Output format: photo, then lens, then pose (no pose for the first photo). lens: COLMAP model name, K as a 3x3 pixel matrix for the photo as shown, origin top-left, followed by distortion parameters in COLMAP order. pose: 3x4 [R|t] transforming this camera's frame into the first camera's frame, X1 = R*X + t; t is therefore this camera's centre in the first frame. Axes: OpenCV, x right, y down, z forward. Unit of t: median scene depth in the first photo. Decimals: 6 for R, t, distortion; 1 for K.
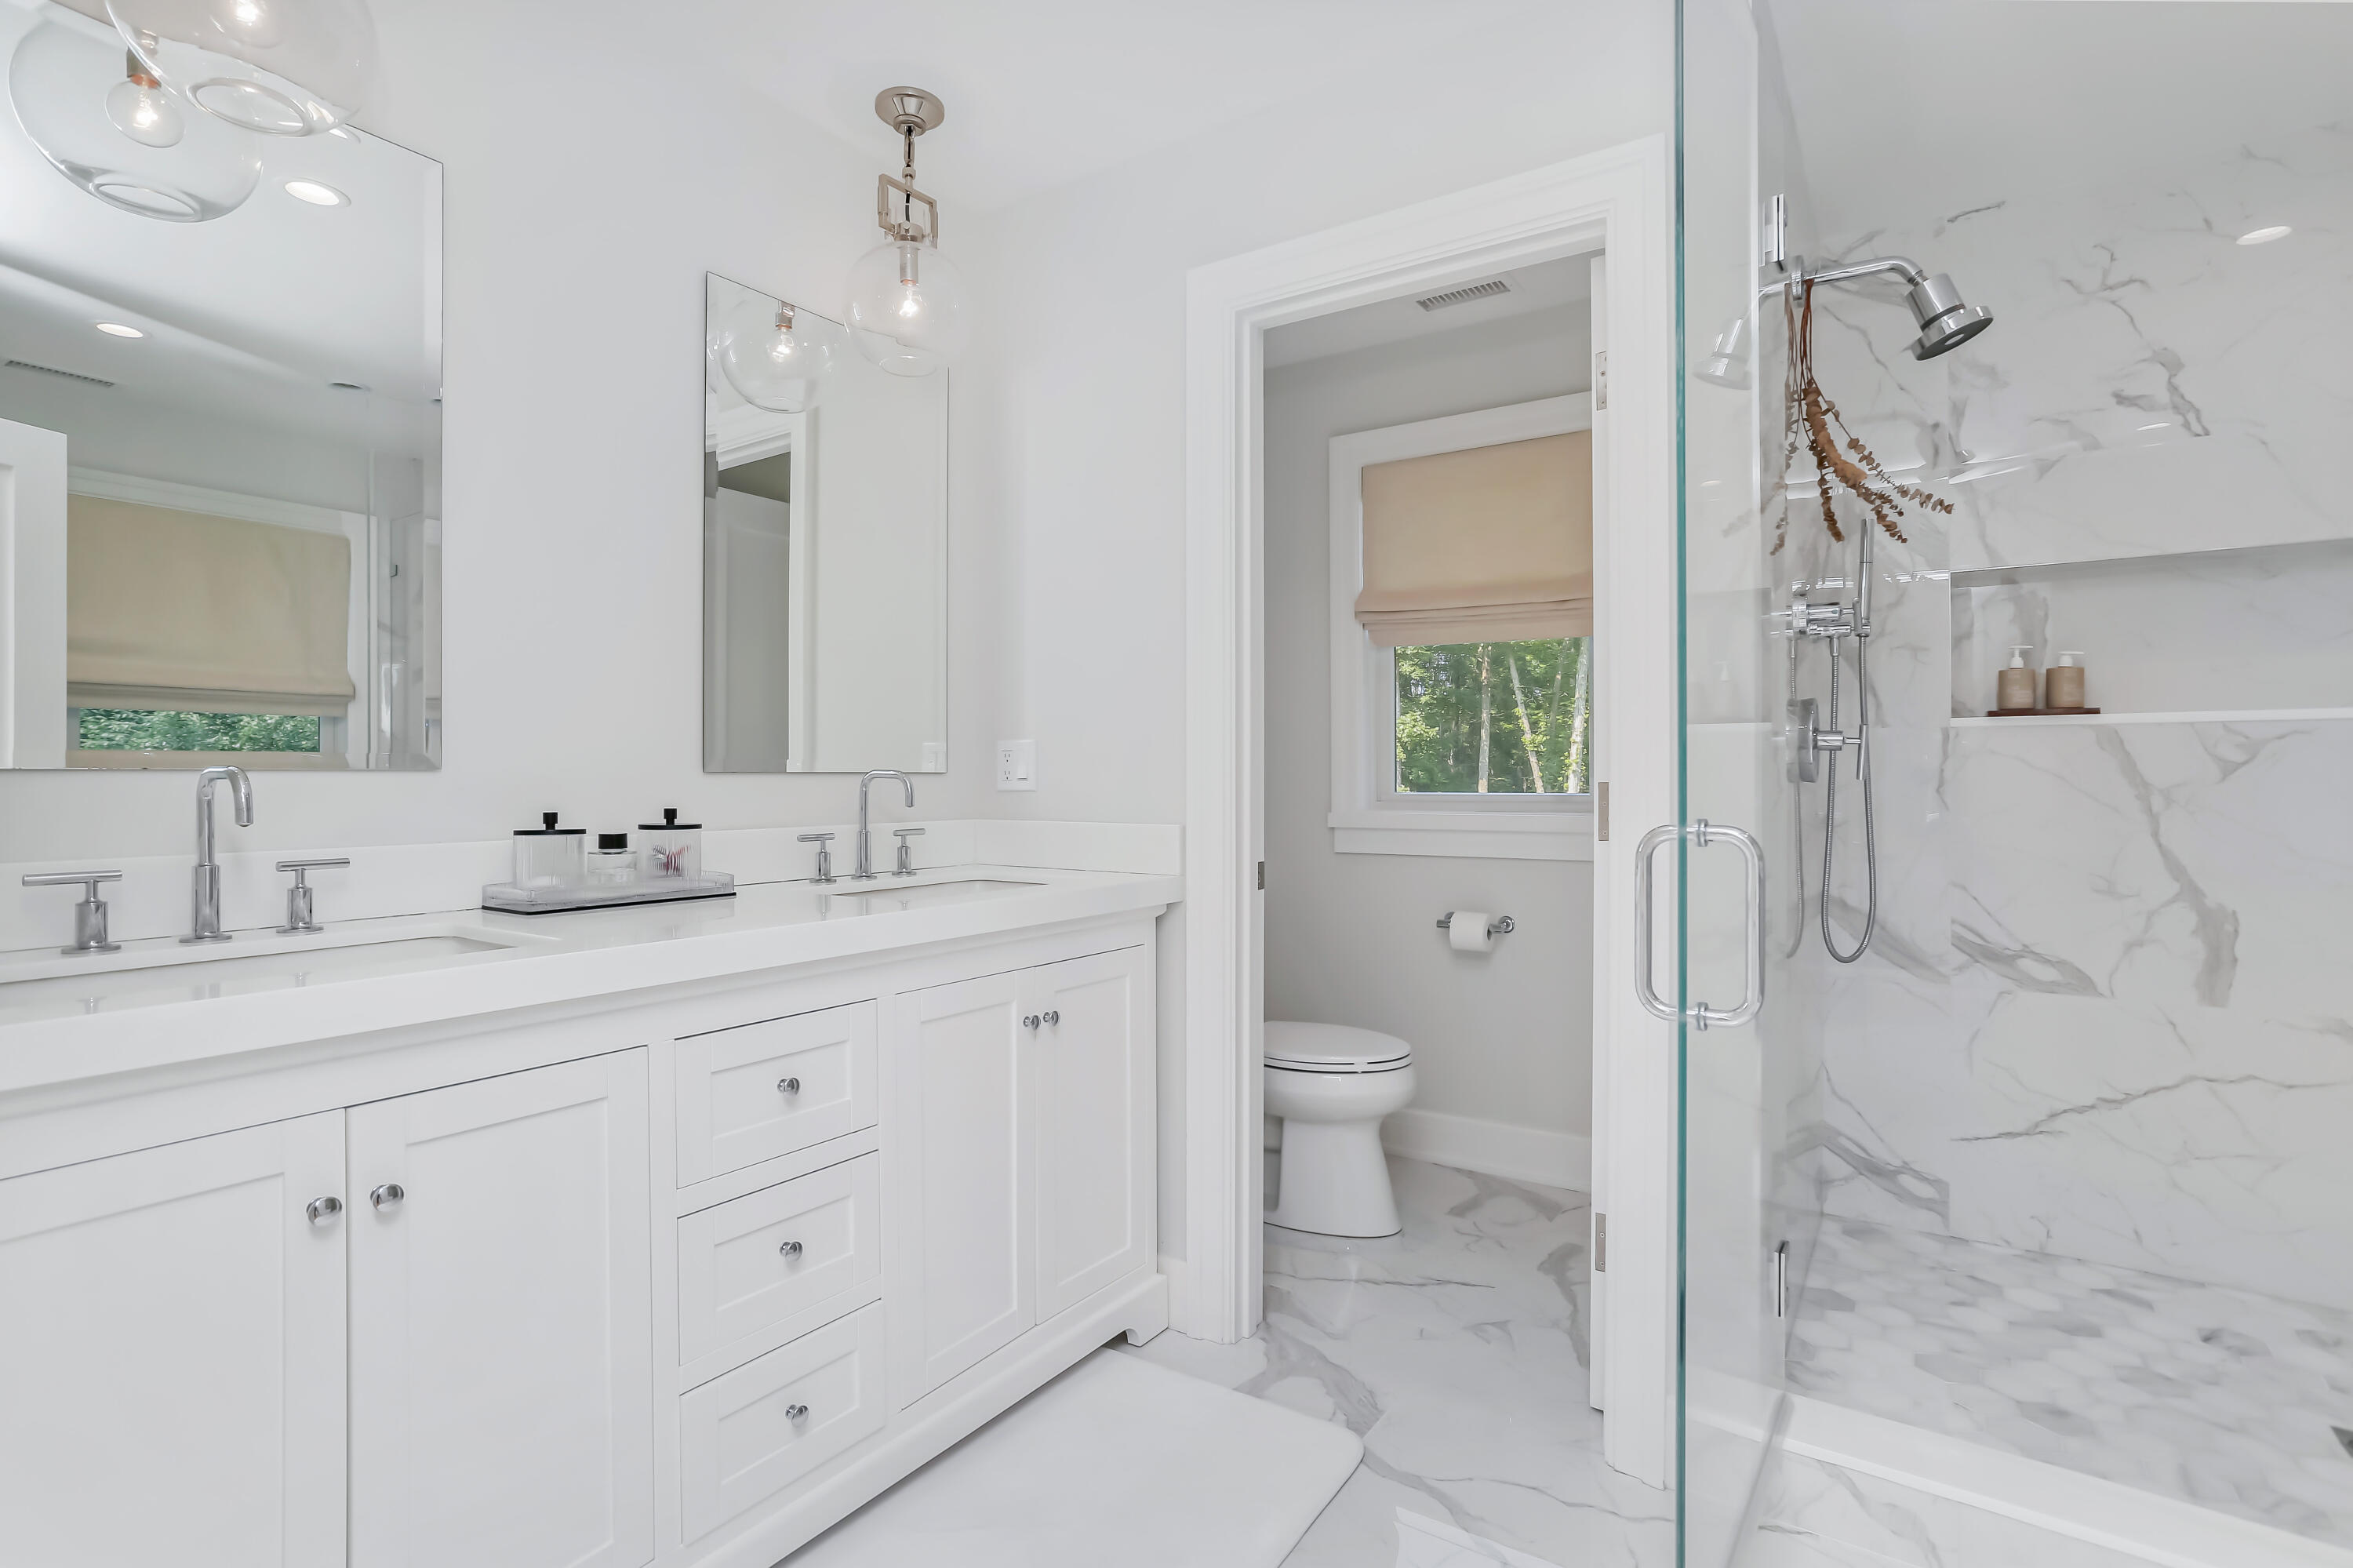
lens RADIAL K [[1131.4, 0, 1173.9], [0, 1131.4, 753.7], [0, 0, 1]] dist [-0.028301, 0.019175]
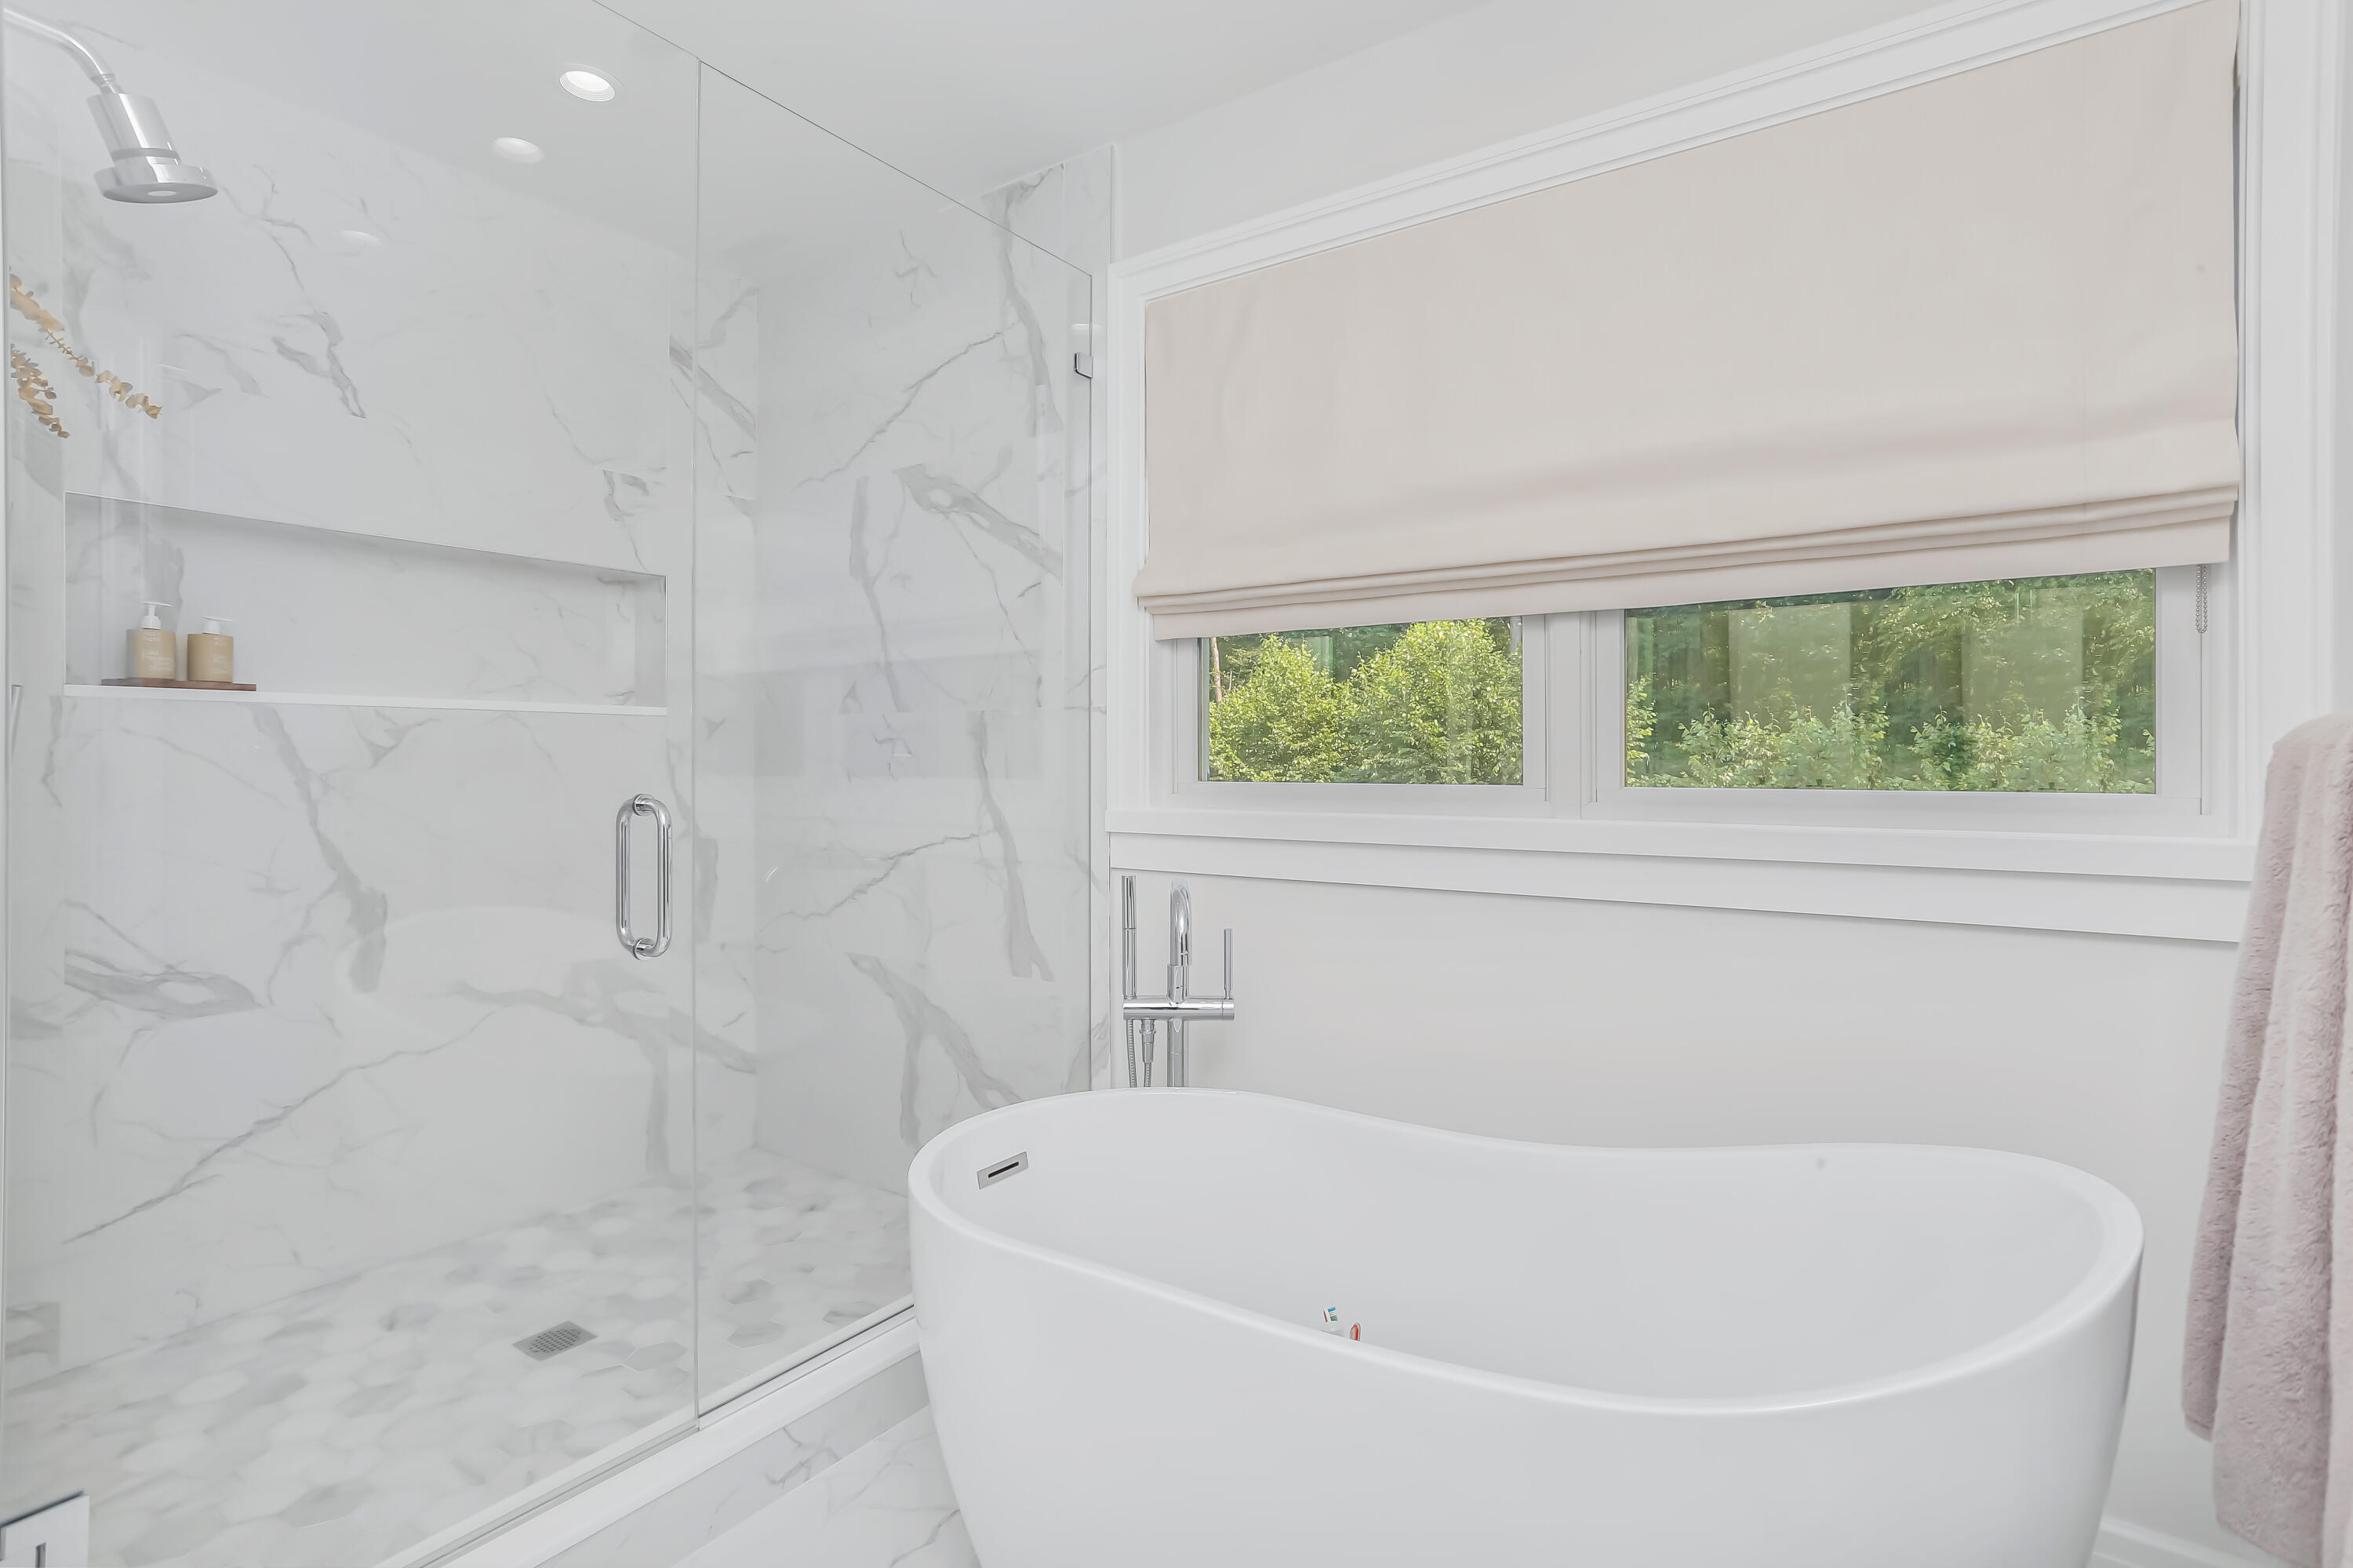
lens RADIAL K [[1131.4, 0, 1173.9], [0, 1131.4, 753.7], [0, 0, 1]] dist [-0.028301, 0.019175]
pose [[0.018029, 0.006356, 0.999817, -0.054370], [-0.020152, 0.999779, -0.005992, 0.004993], [-0.999634, -0.020040, 0.018153, 0.258910]]
